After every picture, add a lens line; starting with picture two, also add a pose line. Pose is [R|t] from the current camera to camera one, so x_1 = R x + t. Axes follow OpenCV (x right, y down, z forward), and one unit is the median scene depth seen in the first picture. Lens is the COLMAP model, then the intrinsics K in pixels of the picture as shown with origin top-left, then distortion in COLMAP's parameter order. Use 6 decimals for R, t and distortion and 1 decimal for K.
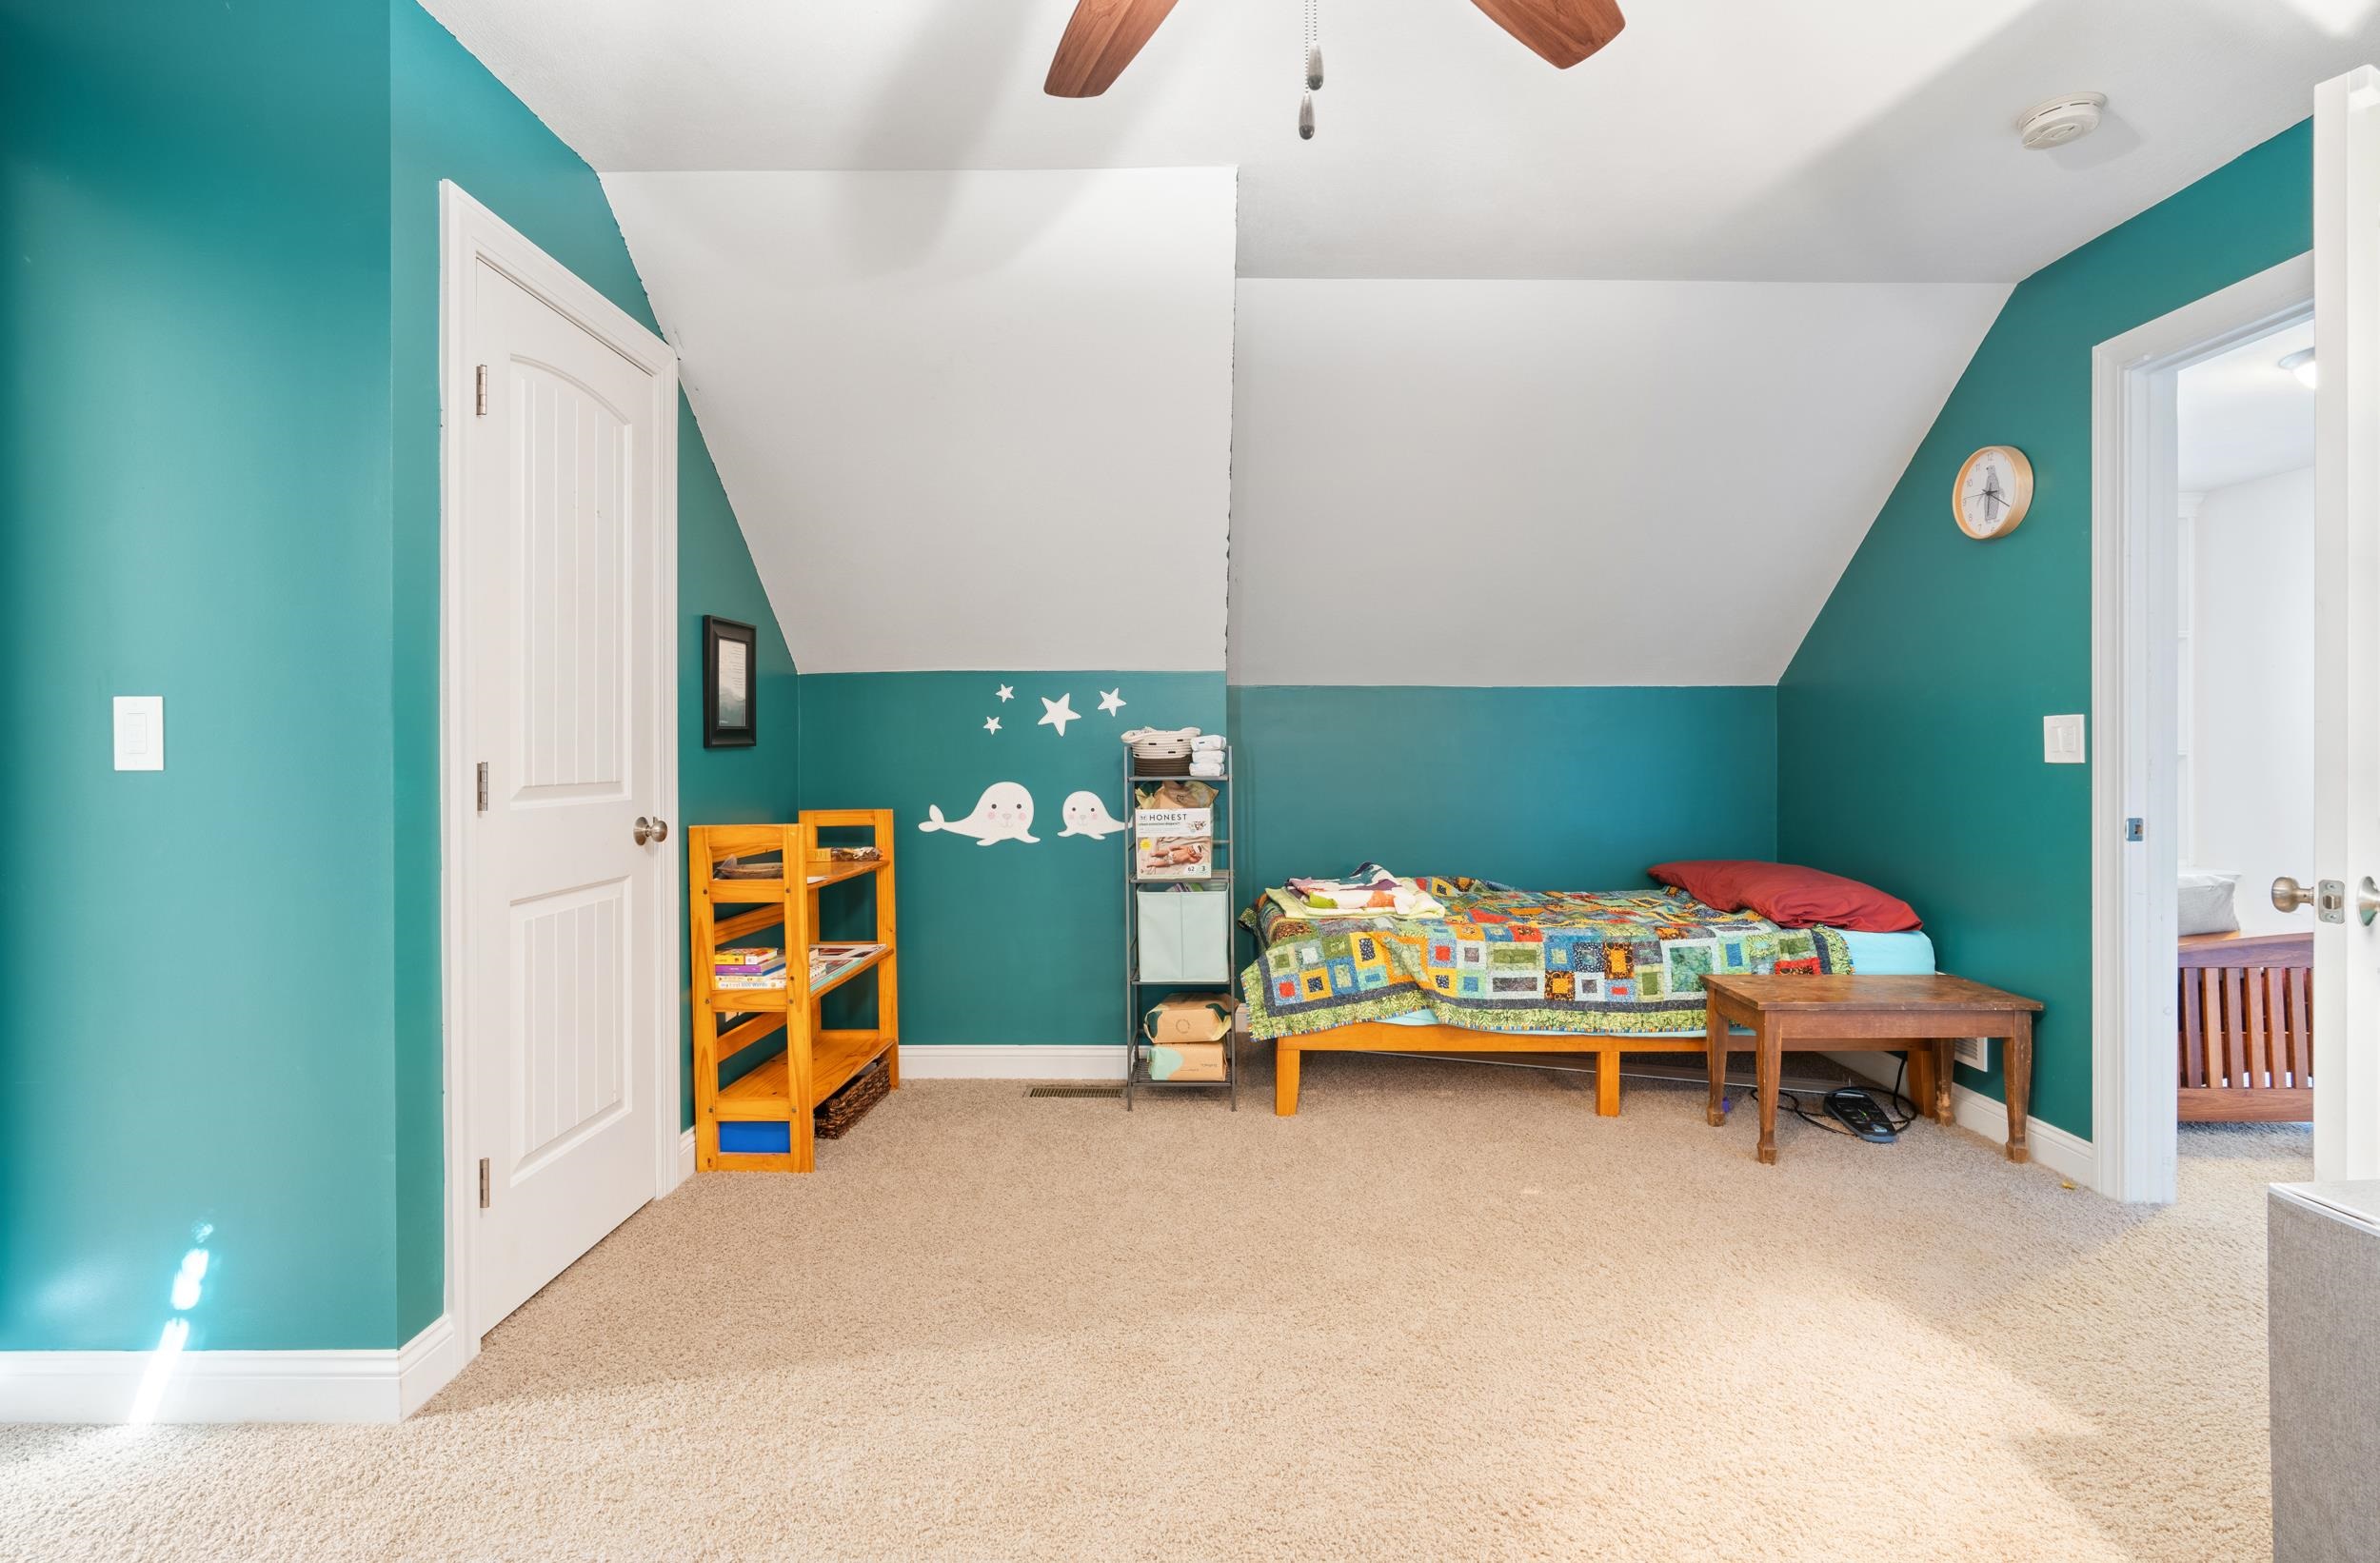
lens RADIAL K [[1131.3, 0, 1192.5], [0, 1131.3, 760.8], [0, 0, 1]] dist [0.001783, 0.000097]
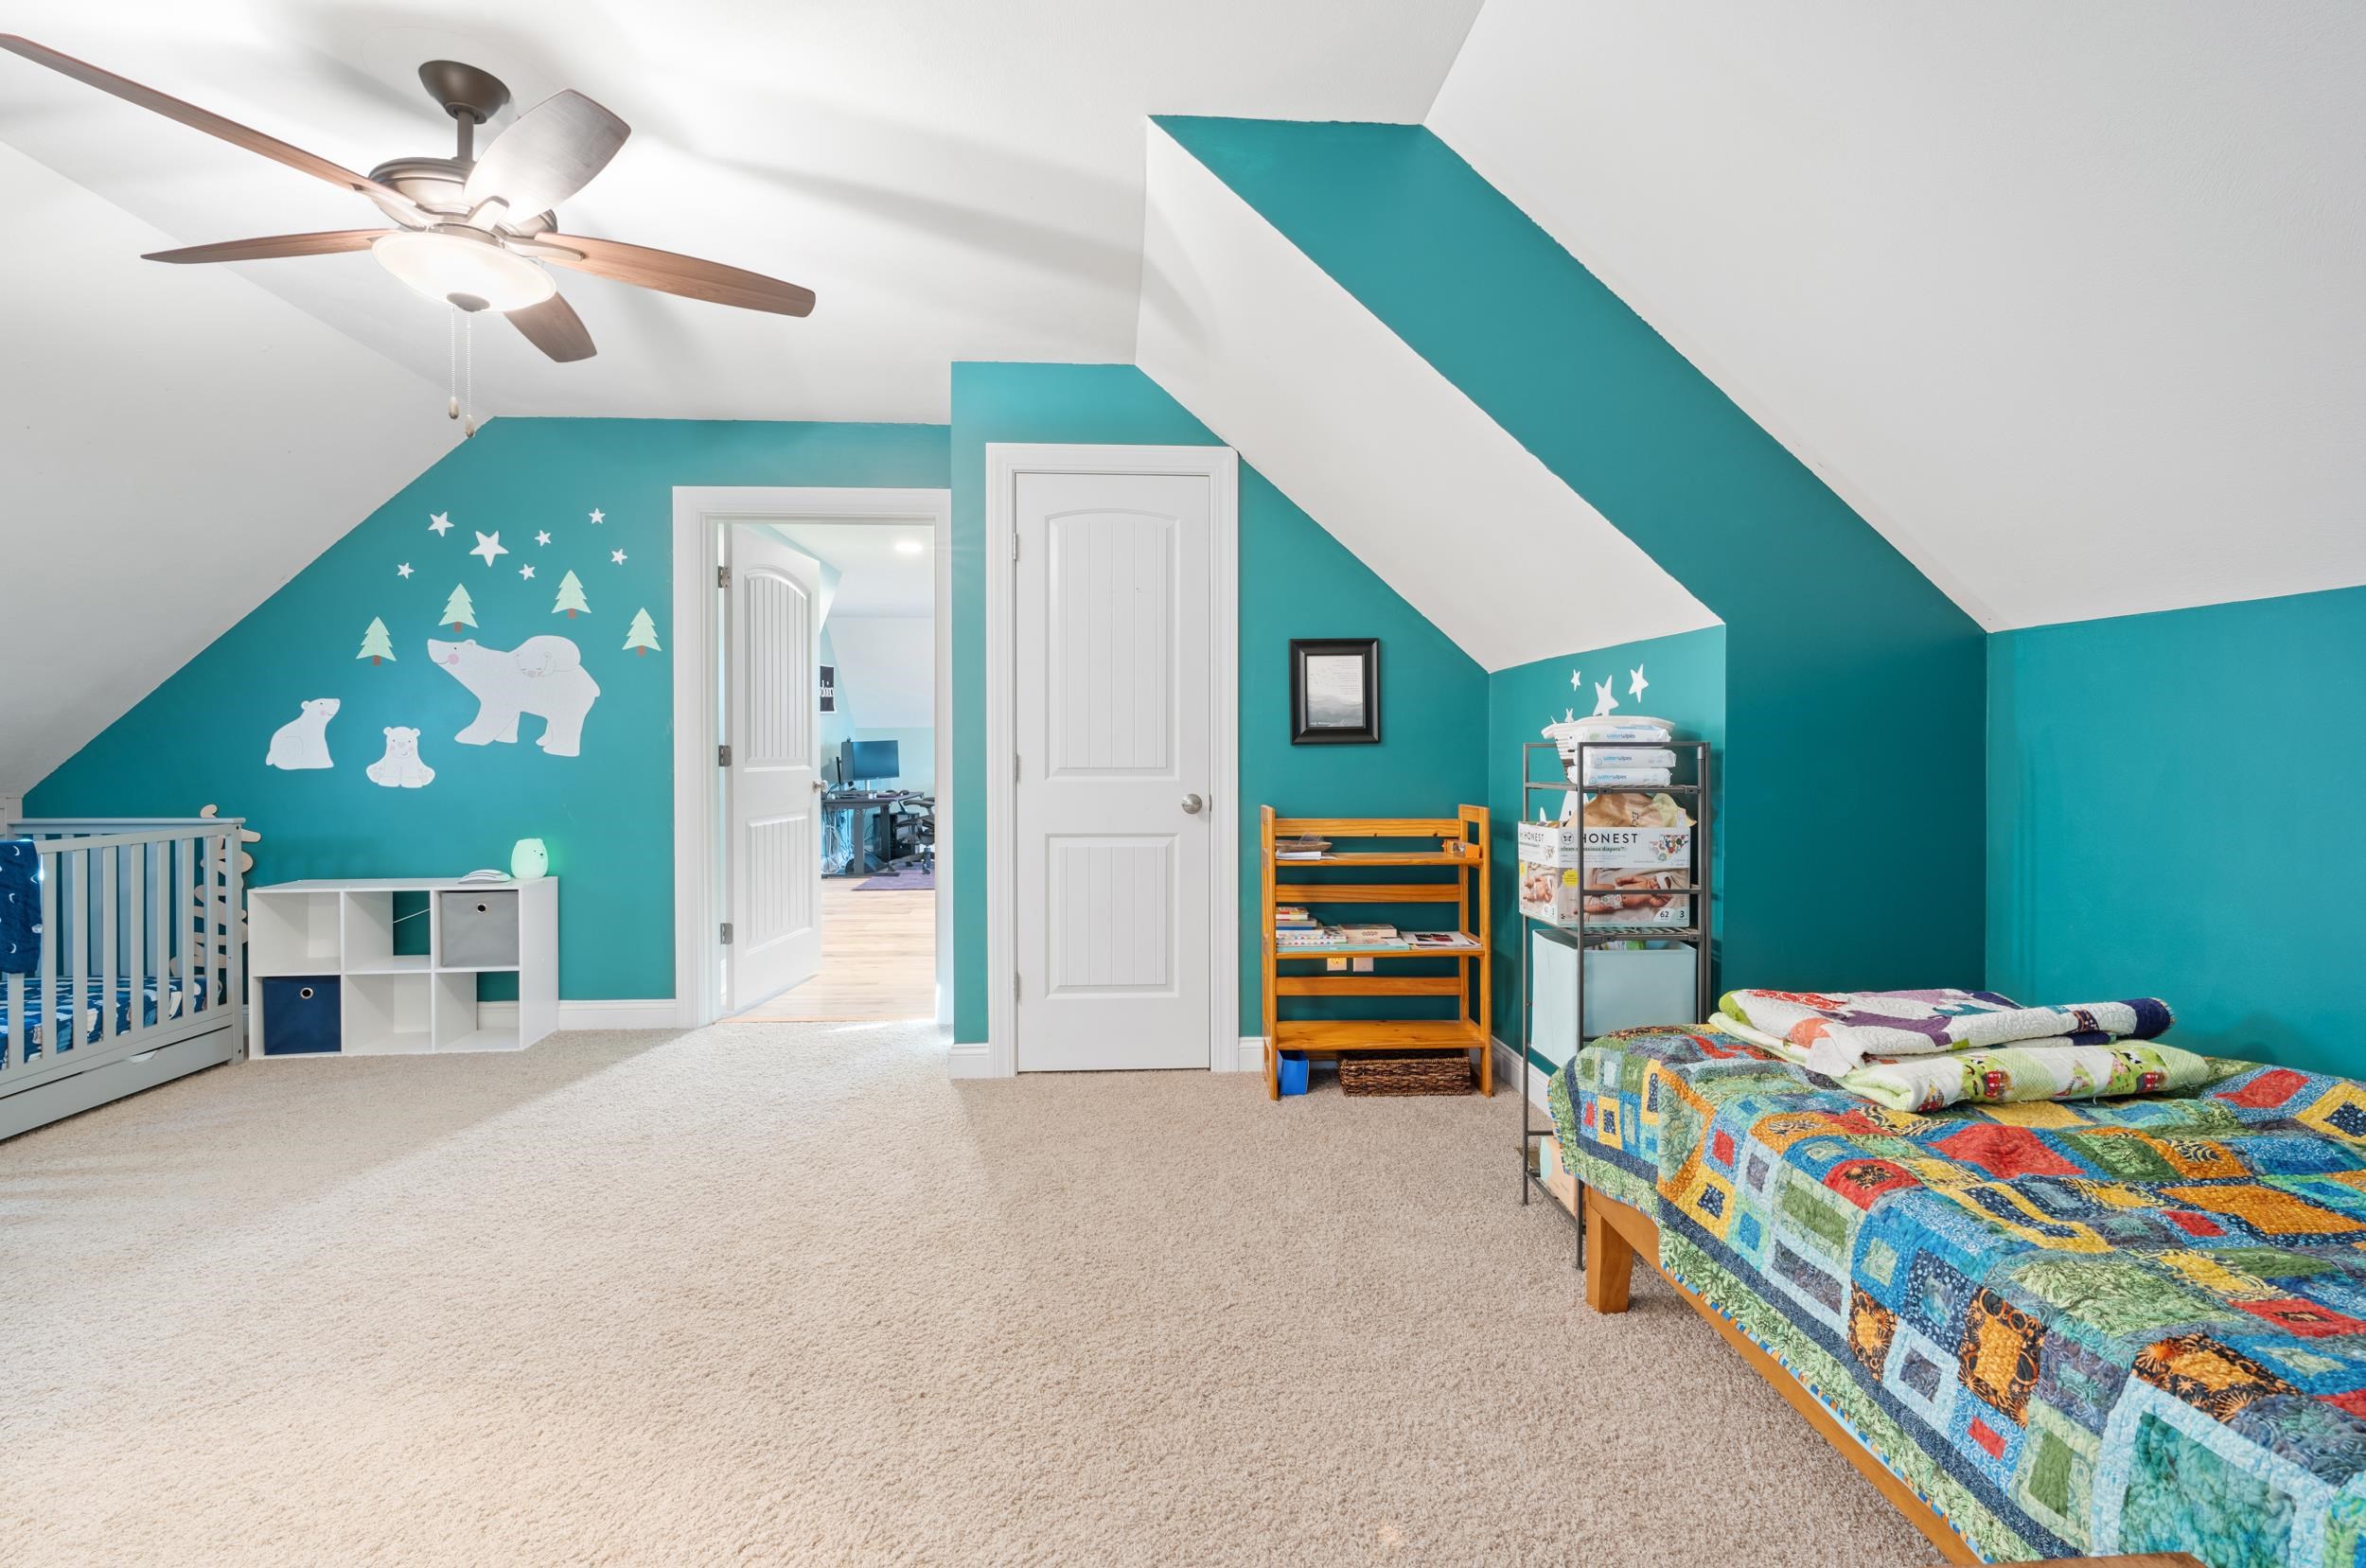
lens RADIAL K [[1081.0, 0, 1185.9], [0, 1081.0, 771.8], [0, 0, 1]] dist [-0.007414, 0.002614]
pose [[0.060320, 0.025279, -0.997859, 0.689522], [-0.010517, 0.999640, 0.024688, -0.008666], [0.998124, 0.009006, 0.060564, 0.729394]]
